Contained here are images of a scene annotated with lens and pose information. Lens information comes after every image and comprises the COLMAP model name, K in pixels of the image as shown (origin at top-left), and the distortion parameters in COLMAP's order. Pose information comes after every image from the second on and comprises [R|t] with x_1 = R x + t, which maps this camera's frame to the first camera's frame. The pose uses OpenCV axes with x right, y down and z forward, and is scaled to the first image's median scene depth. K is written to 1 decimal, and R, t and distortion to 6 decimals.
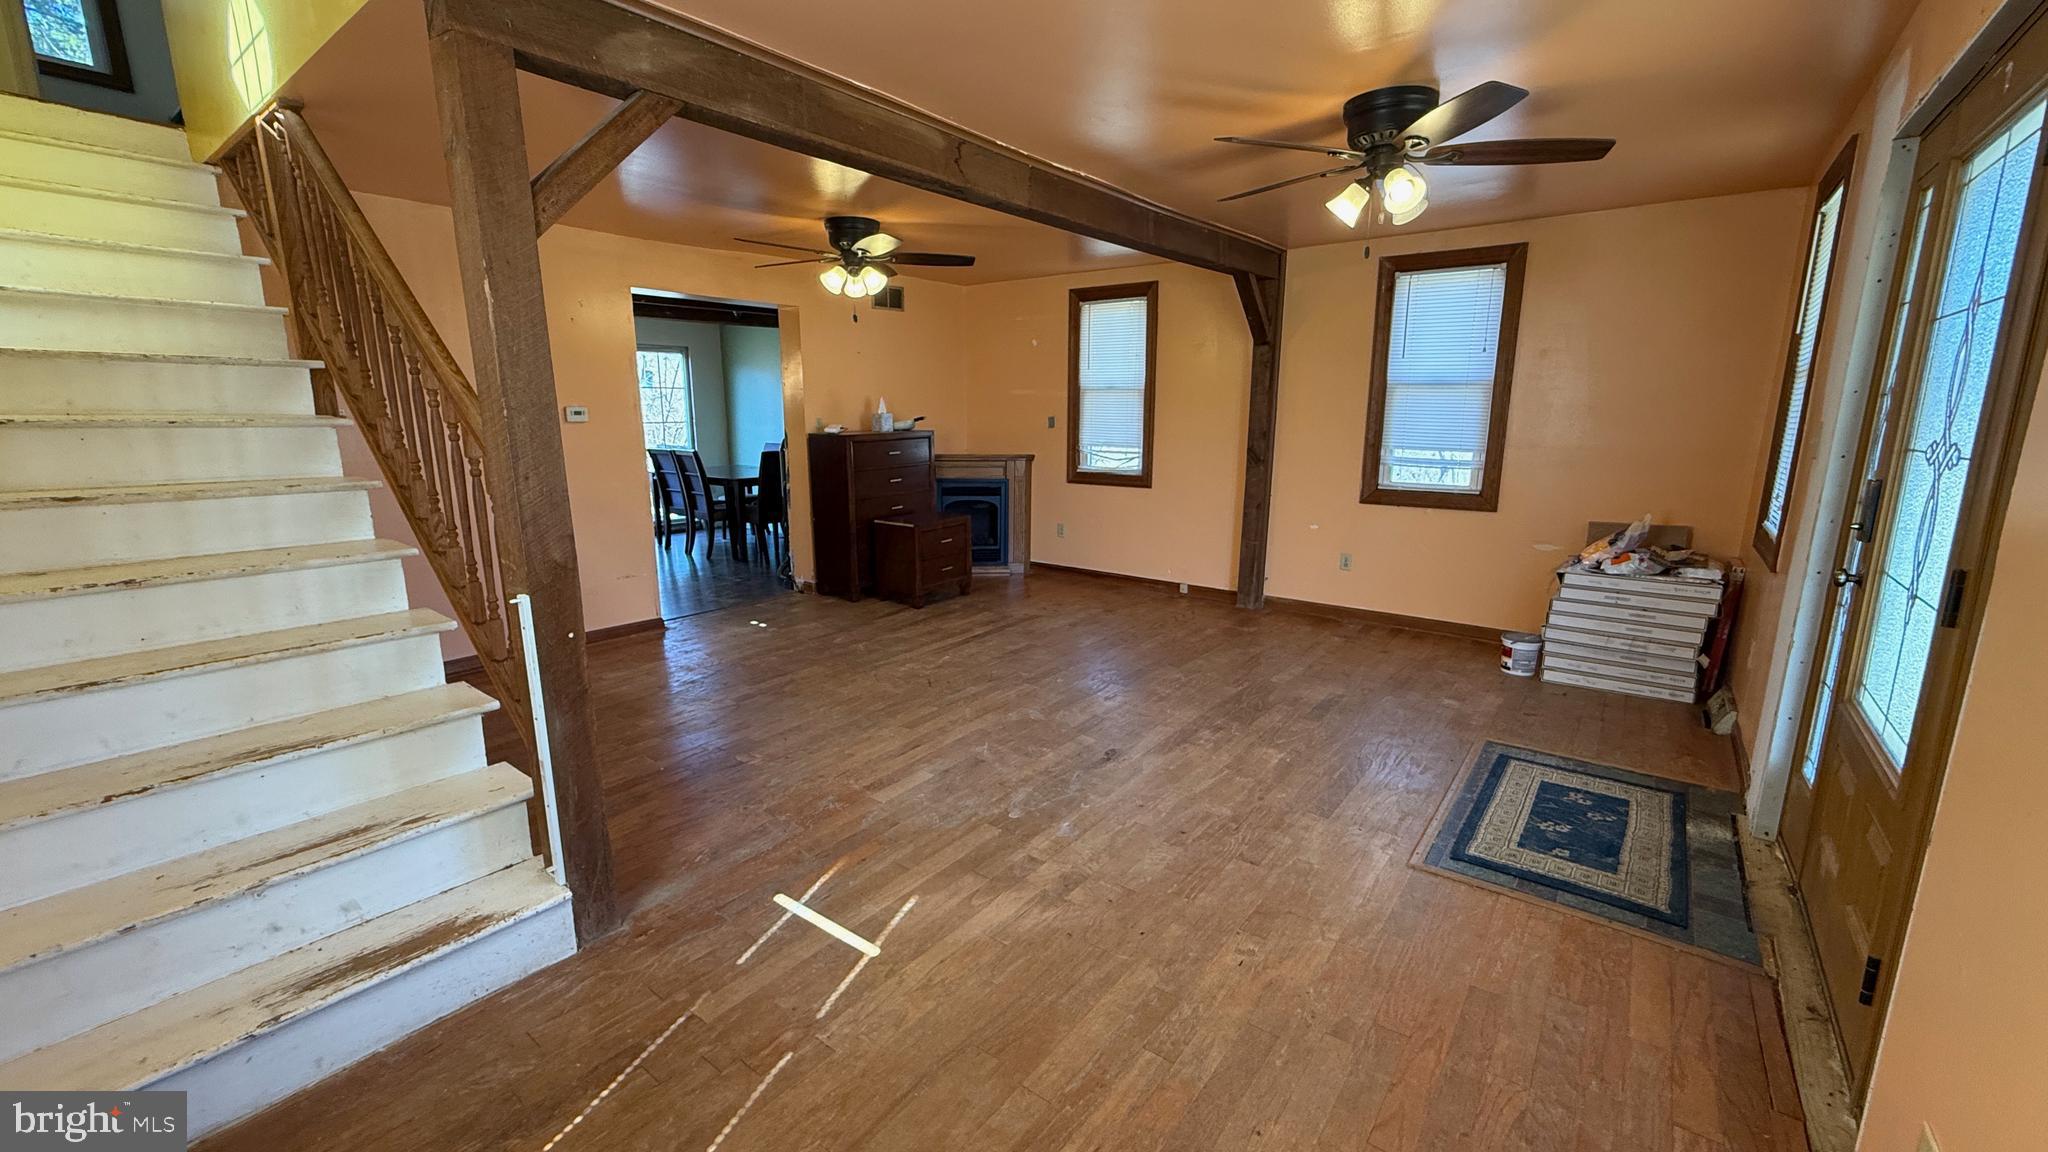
lens RADIAL K [[814.5, 0, 1018.6], [0, 814.5, 575.8], [0, 0, 1]] dist [-0.002020, 0.000029]
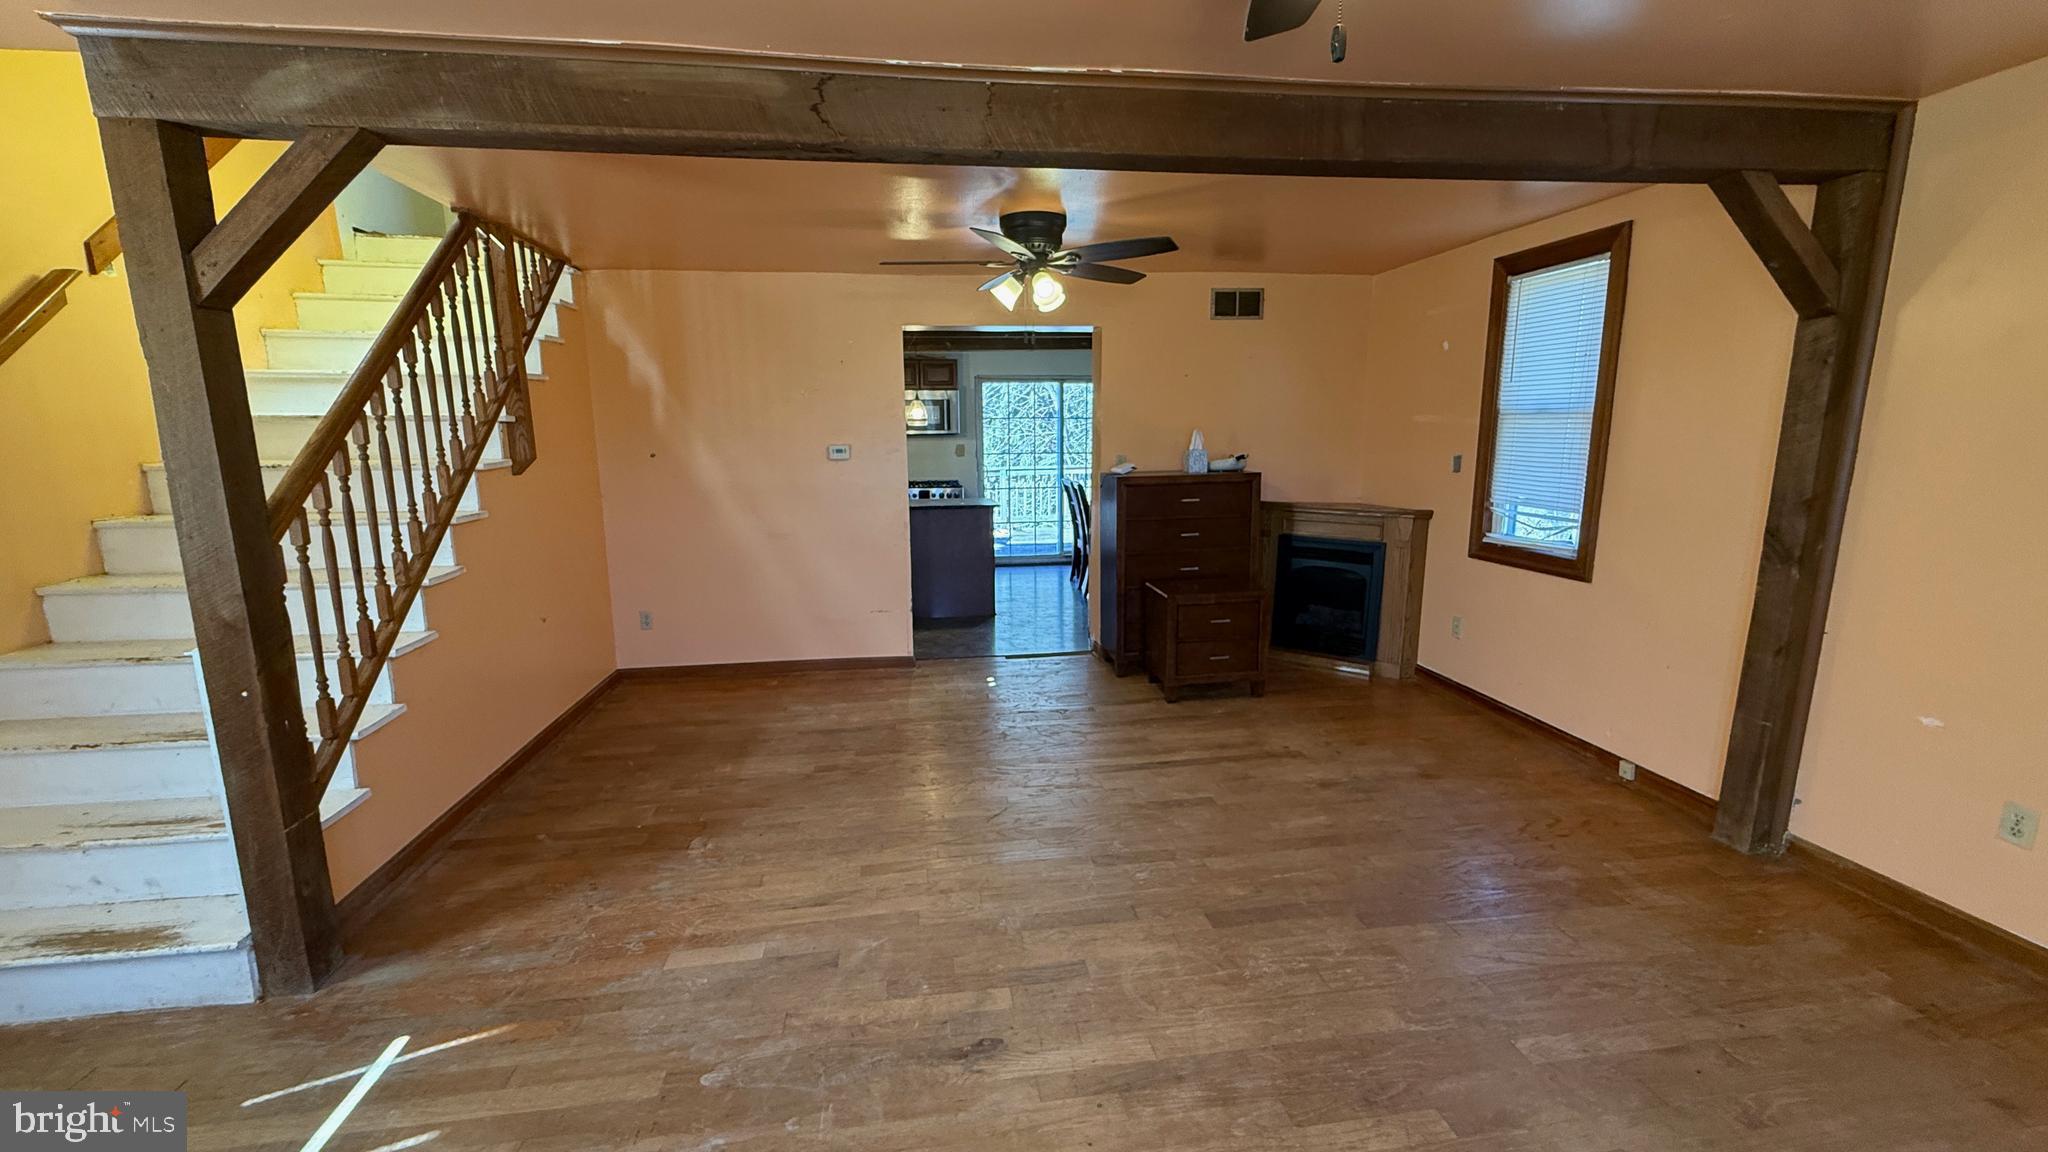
lens RADIAL K [[814.5, 0, 1018.6], [0, 814.5, 575.8], [0, 0, 1]] dist [-0.002020, 0.000029]
pose [[0.717931, 0.114402, -0.686649, 0.302813], [-0.132075, 0.990872, 0.026996, -0.084342], [0.683470, 0.071308, 0.726487, 0.344899]]
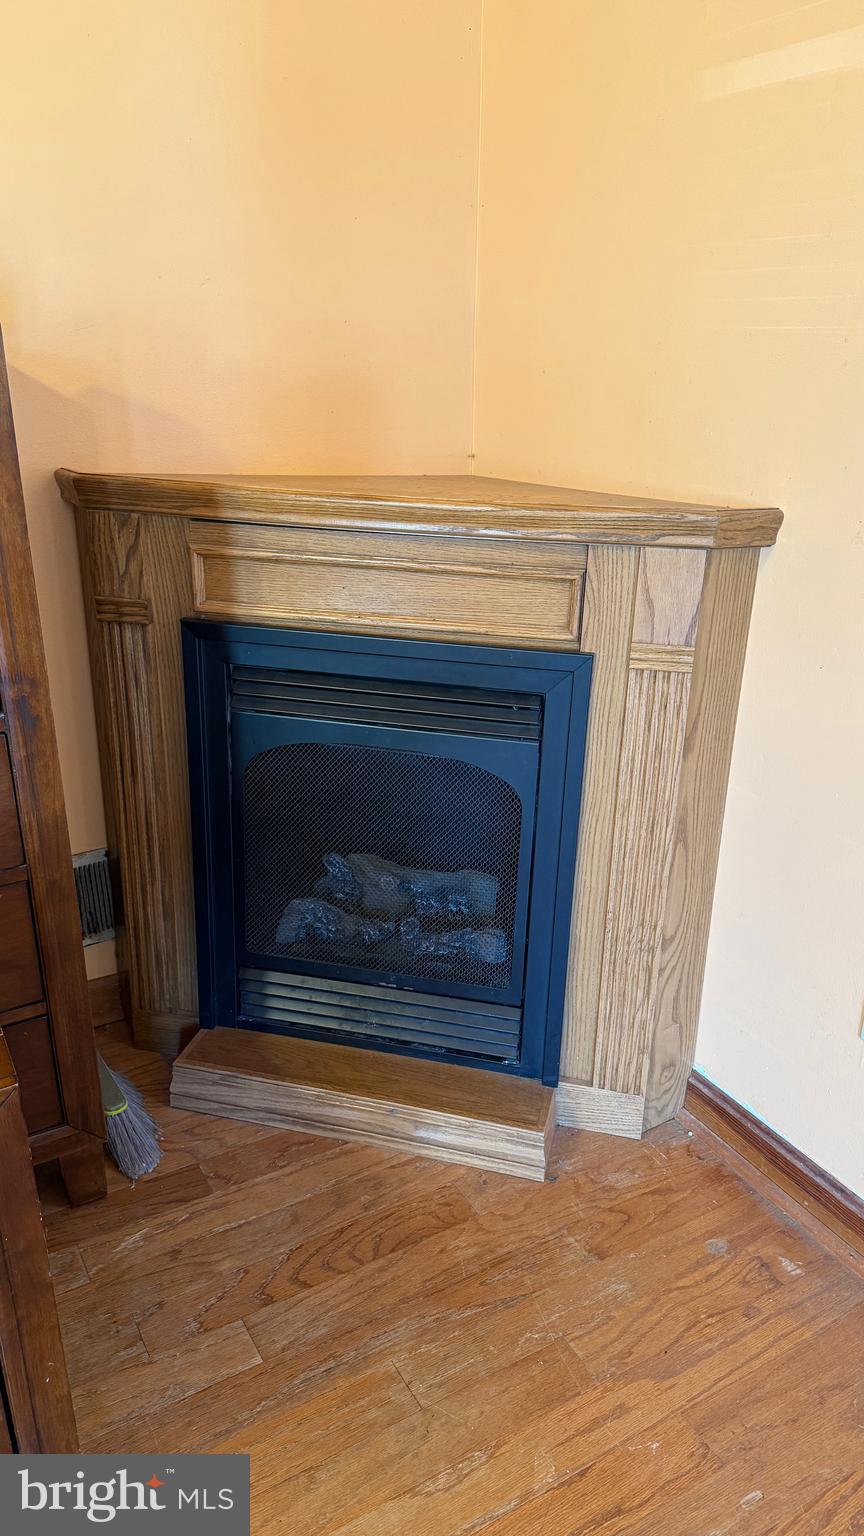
lens RADIAL K [[1064.8, 0, 432.0], [0, 1064.8, 768.0], [0, 0, 1]] dist [0.000626, 0.000090]
pose [[0.924888, 0.140414, -0.353365, 0.046697], [-0.083814, 0.981746, 0.170736, -0.161207], [0.370888, -0.128294, 0.919773, 0.970728]]
